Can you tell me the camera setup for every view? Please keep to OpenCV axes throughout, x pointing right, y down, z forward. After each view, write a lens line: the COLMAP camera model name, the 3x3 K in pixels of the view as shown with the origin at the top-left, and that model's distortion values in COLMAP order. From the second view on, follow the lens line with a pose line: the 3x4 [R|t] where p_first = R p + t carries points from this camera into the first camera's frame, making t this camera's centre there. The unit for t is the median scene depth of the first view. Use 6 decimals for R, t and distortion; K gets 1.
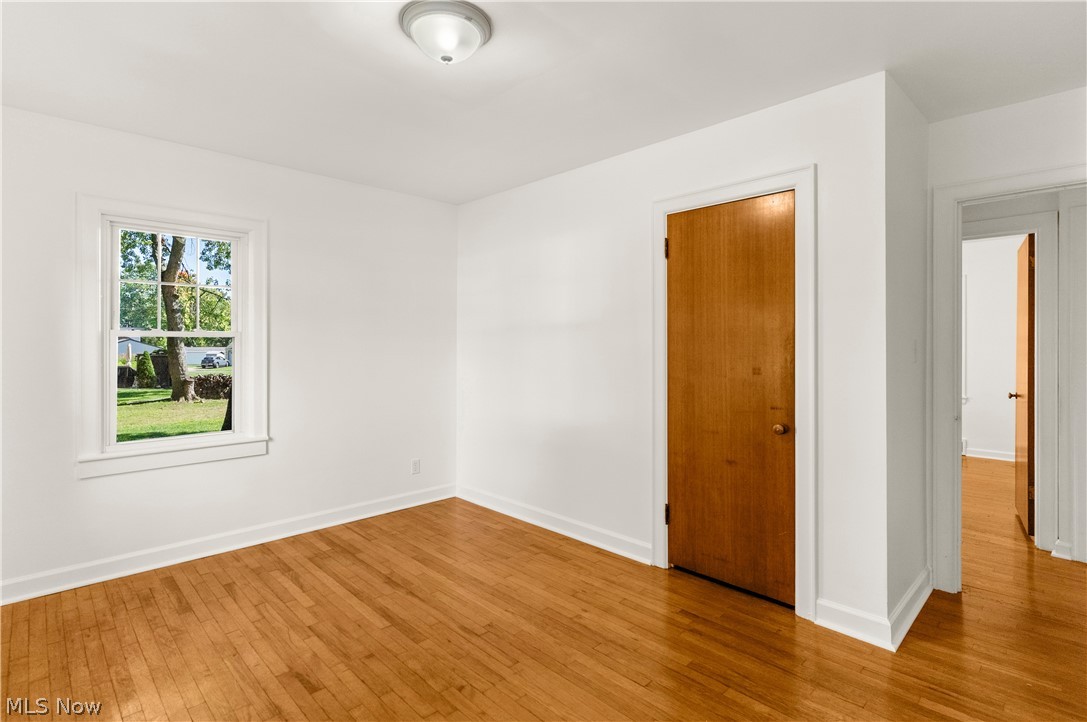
lens RADIAL K [[526.4, 0, 538.0], [0, 526.4, 358.3], [0, 0, 1]] dist [-0.004105, -0.000652]
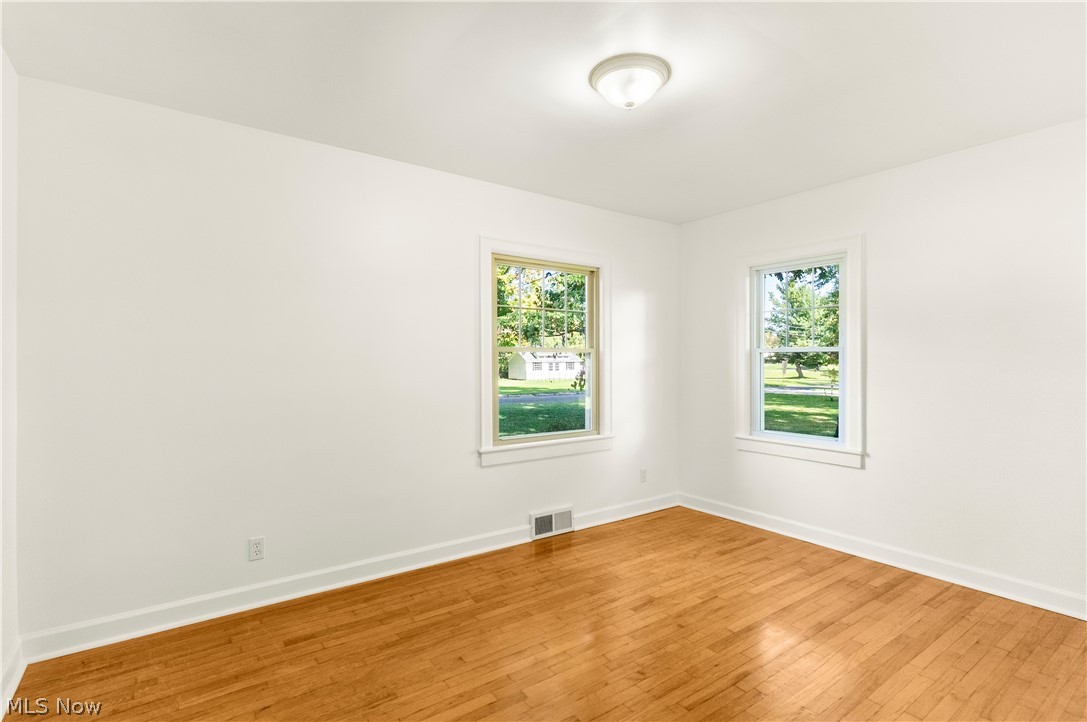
lens RADIAL K [[526.4, 0, 538.0], [0, 526.4, 358.3], [0, 0, 1]] dist [-0.004105, -0.000652]
pose [[-0.150078, -0.004038, -0.988666, 0.657078], [-0.031027, 0.999518, 0.000627, -0.003593], [0.988187, 0.030769, -0.150131, 0.651203]]
